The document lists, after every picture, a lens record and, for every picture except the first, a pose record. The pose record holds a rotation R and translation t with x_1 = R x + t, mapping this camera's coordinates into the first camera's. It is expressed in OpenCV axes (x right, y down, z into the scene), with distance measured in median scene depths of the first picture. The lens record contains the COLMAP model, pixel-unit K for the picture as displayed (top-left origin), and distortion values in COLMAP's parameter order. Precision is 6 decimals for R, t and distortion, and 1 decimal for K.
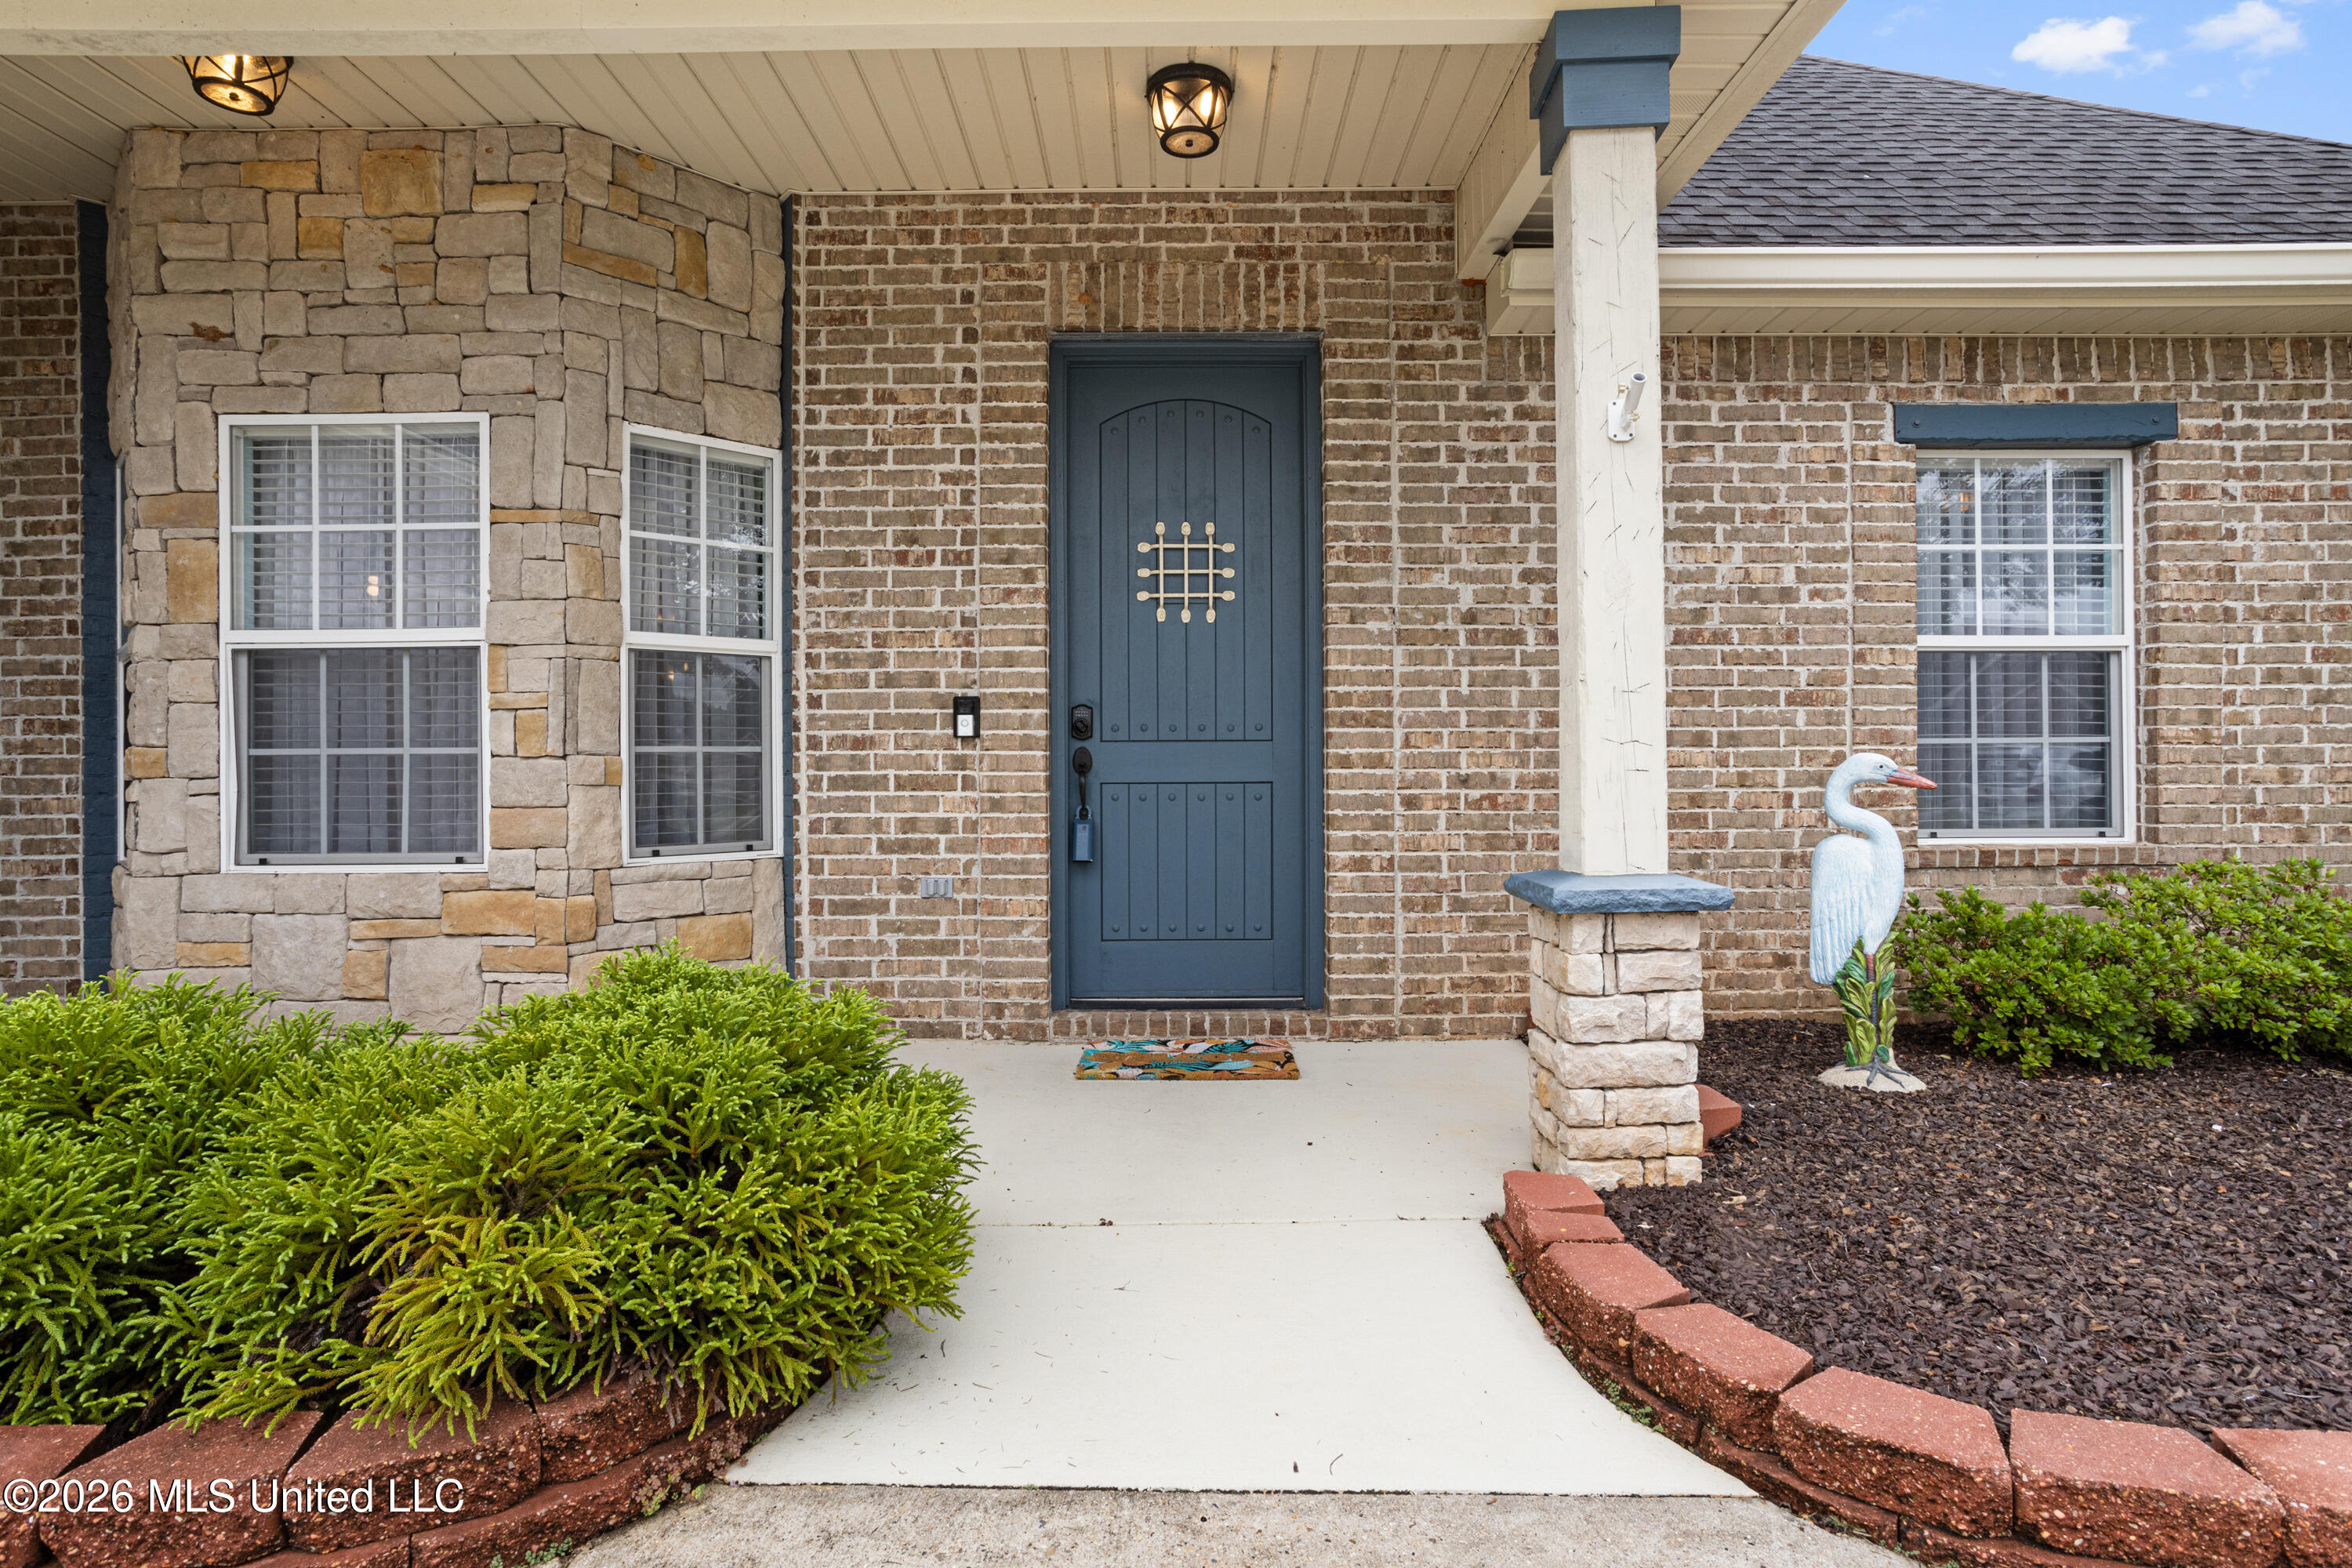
lens RADIAL K [[1223.1, 0, 1170.0], [0, 1223.1, 771.5], [0, 0, 1]] dist [-0.029842, 0.009844]
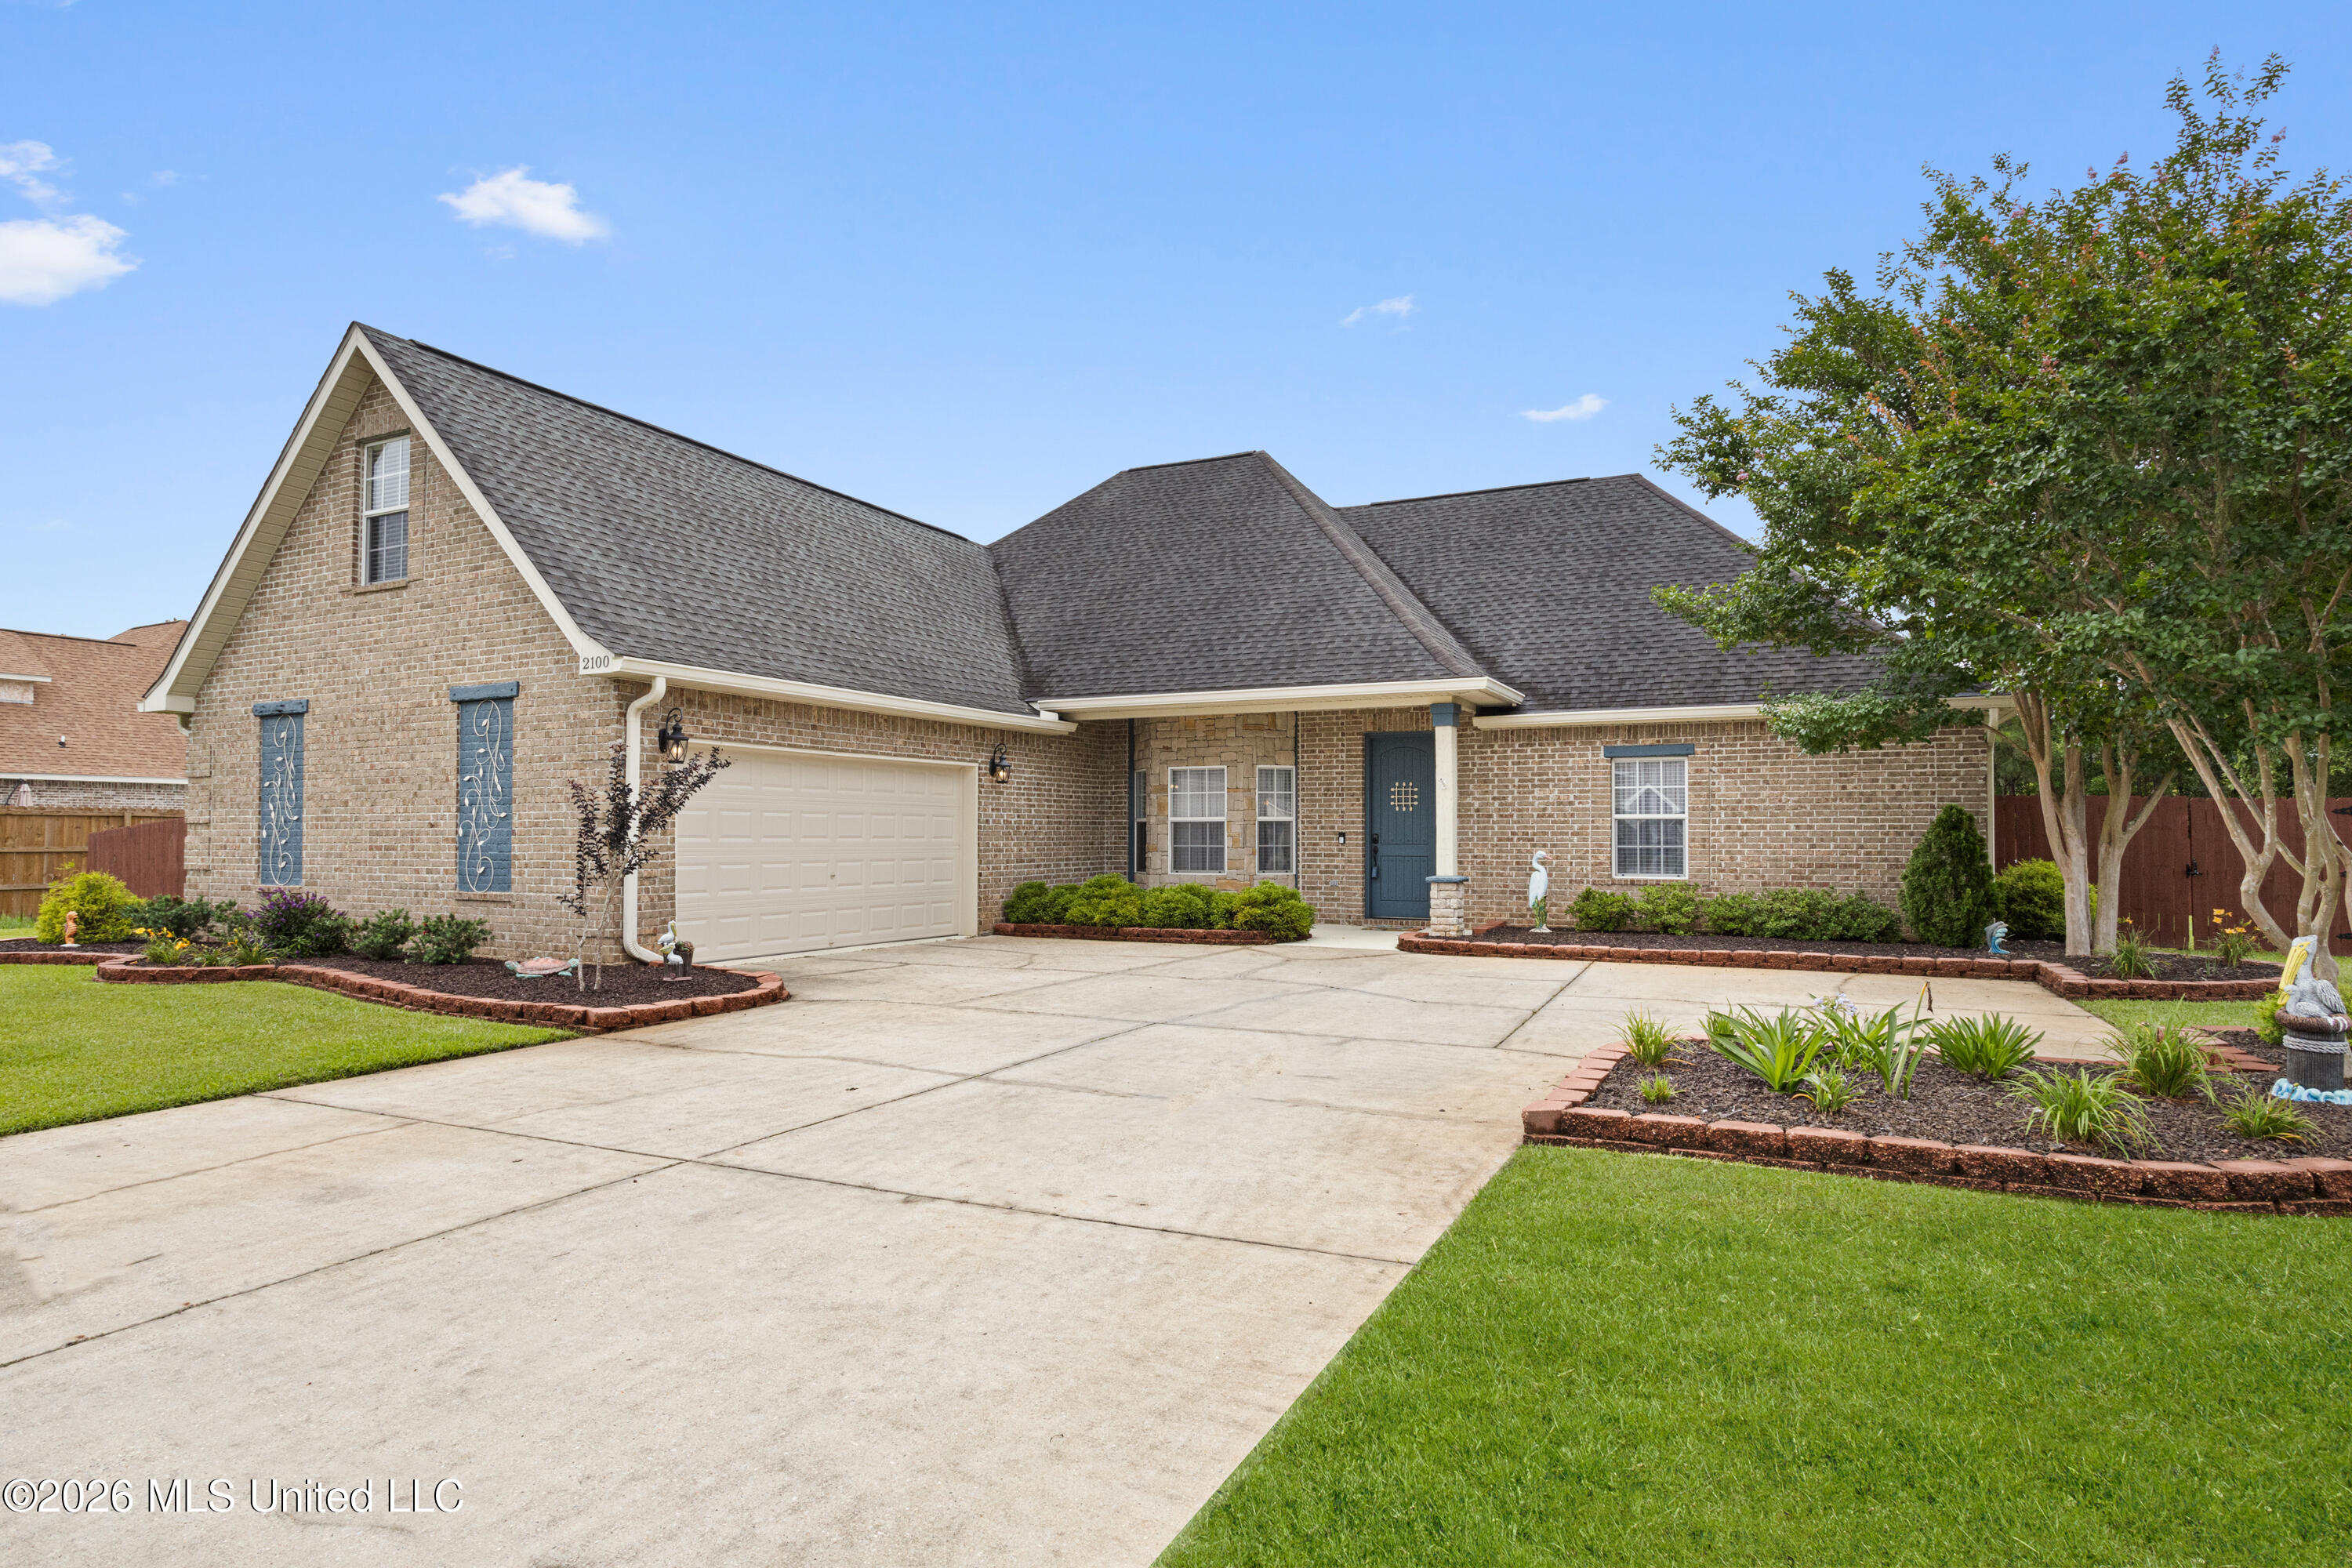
lens RADIAL K [[1316.8, 0, 1176.2], [0, 1316.8, 793.5], [0, 0, 1]] dist [0.000091, 0.000052]
pose [[0.898870, -0.008412, -0.438134, 1.257558], [-0.008314, 0.999308, -0.036242, -0.032854], [0.438136, 0.036219, 0.898179, -3.121457]]
